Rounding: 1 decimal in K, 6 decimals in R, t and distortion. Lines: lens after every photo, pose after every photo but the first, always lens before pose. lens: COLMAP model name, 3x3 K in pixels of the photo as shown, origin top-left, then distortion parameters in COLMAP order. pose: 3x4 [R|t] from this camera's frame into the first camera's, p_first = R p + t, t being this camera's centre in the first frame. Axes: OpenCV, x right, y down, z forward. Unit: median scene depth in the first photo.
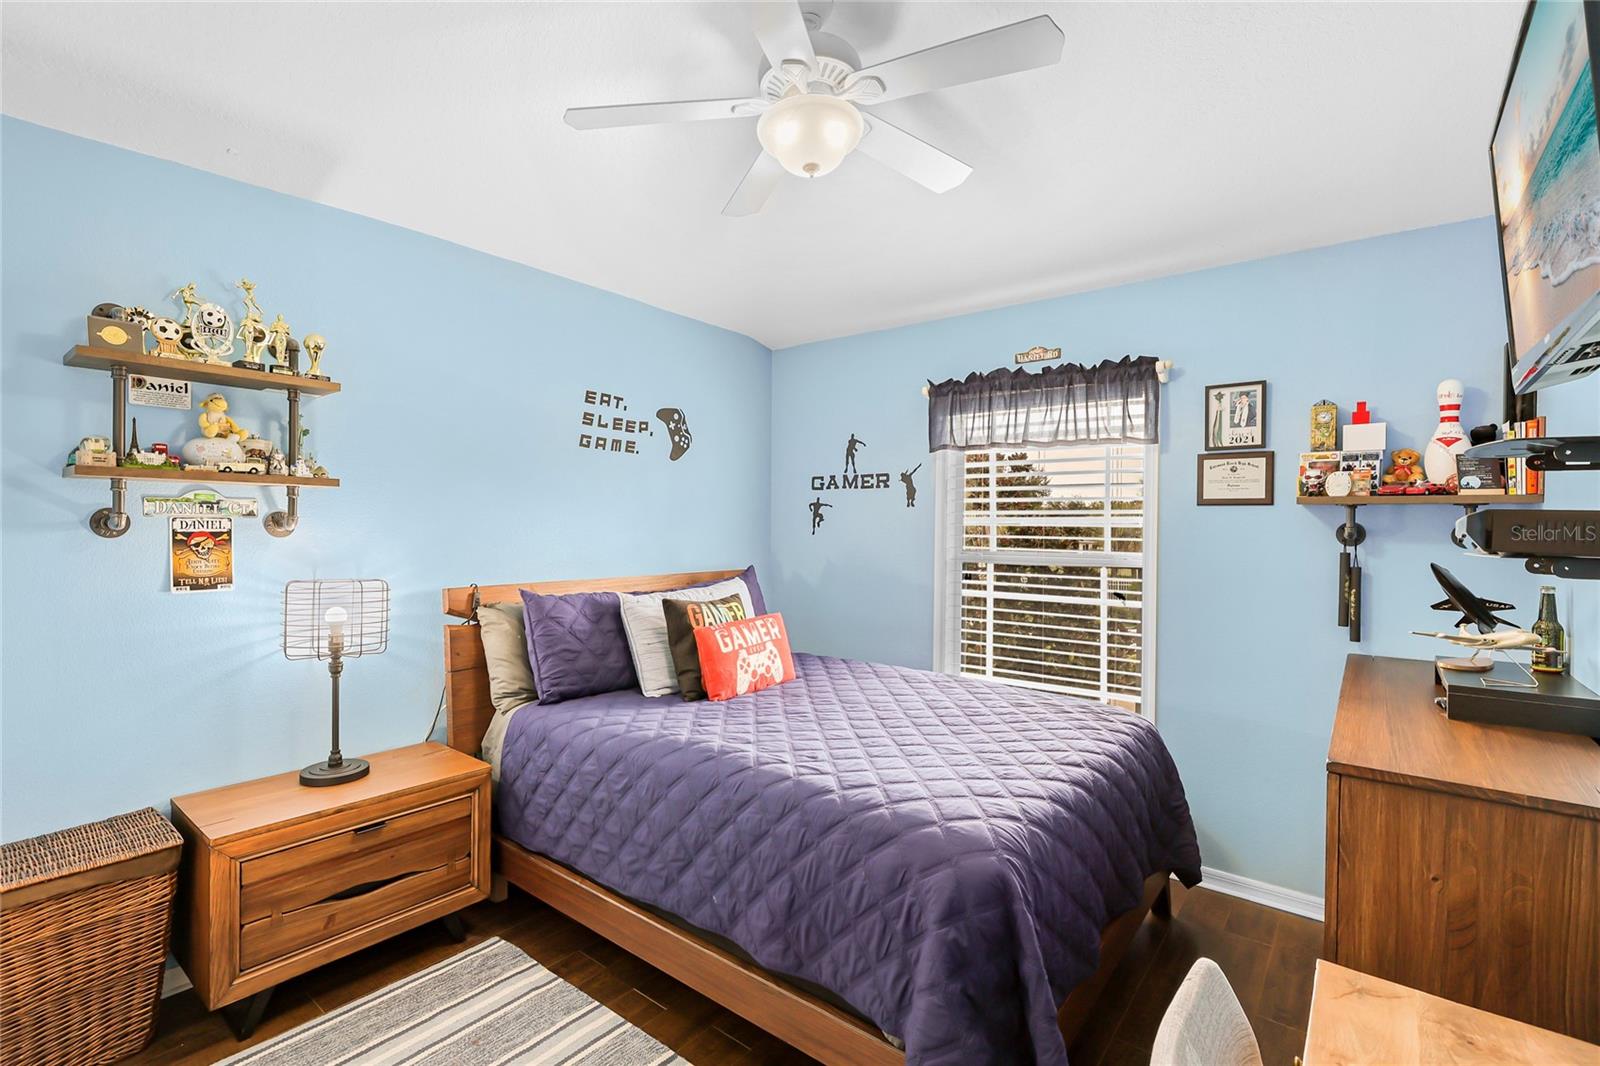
lens RADIAL K [[716.3, 0, 801.8], [0, 716.3, 529.0], [0, 0, 1]] dist [-0.001264, -0.000009]
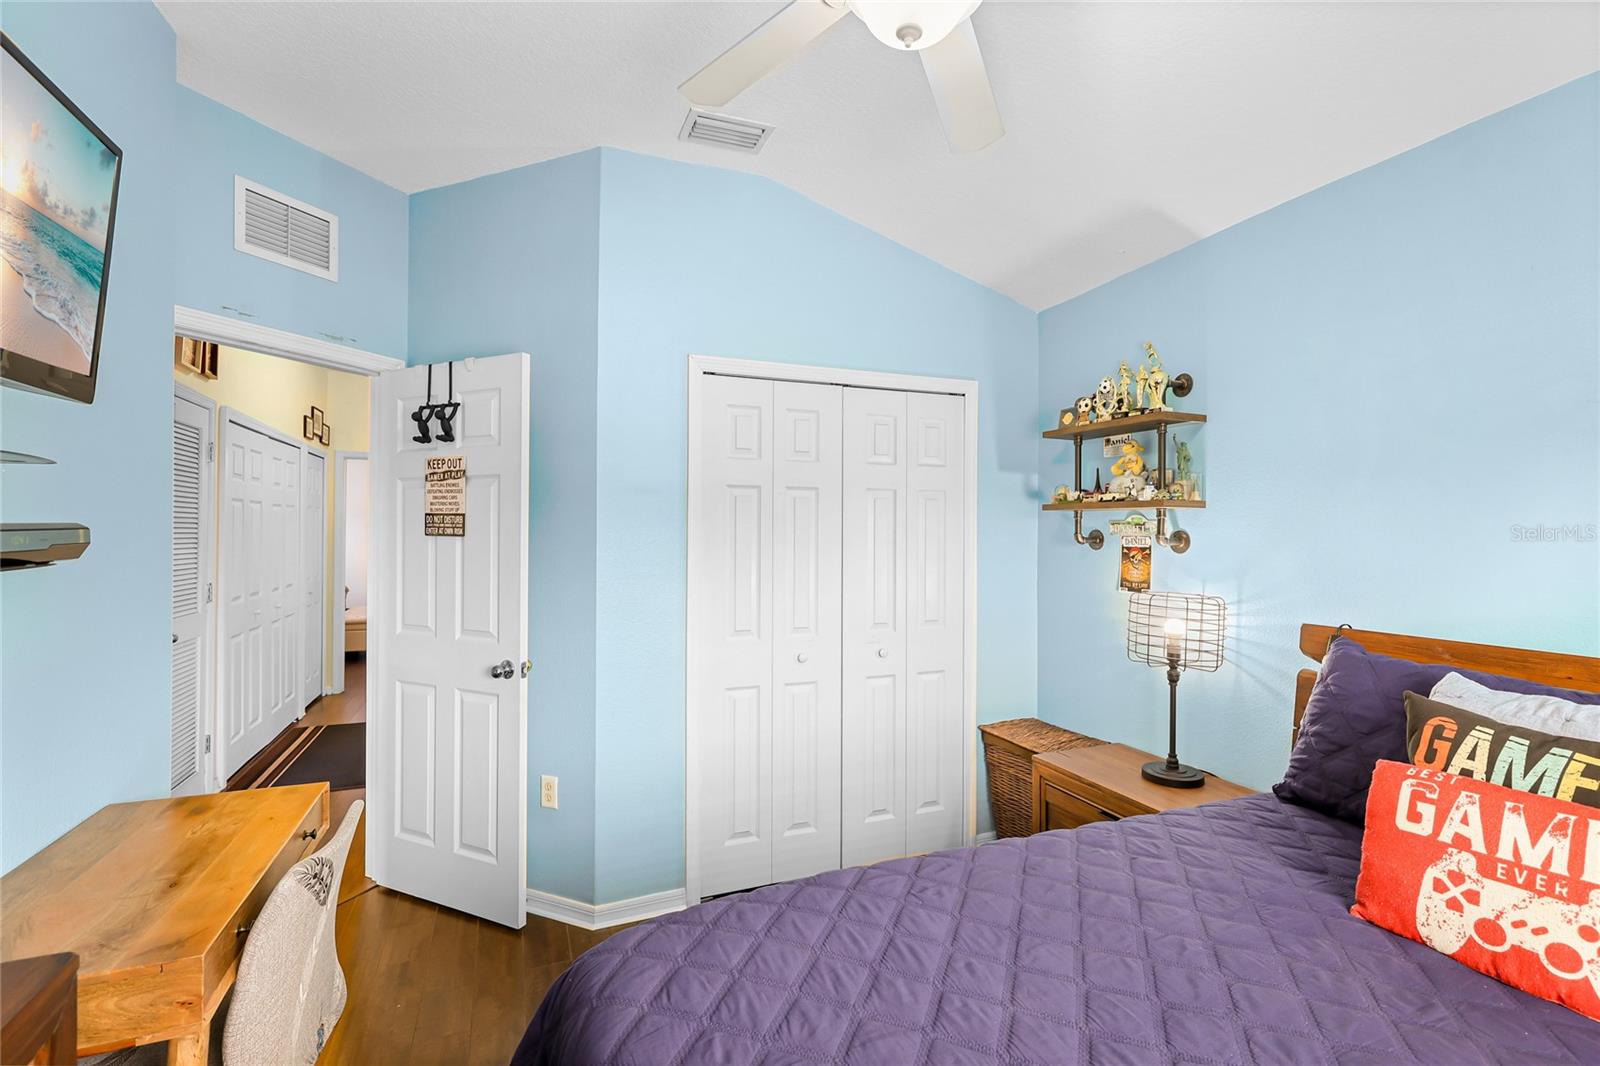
lens RADIAL K [[716.3, 0, 801.8], [0, 716.3, 529.0], [0, 0, 1]] dist [-0.001264, -0.000009]
pose [[-0.488110, -0.012766, -0.872689, 0.562023], [-0.012492, 0.999893, -0.007640, -0.010932], [0.872693, 0.007172, -0.488217, 1.053144]]
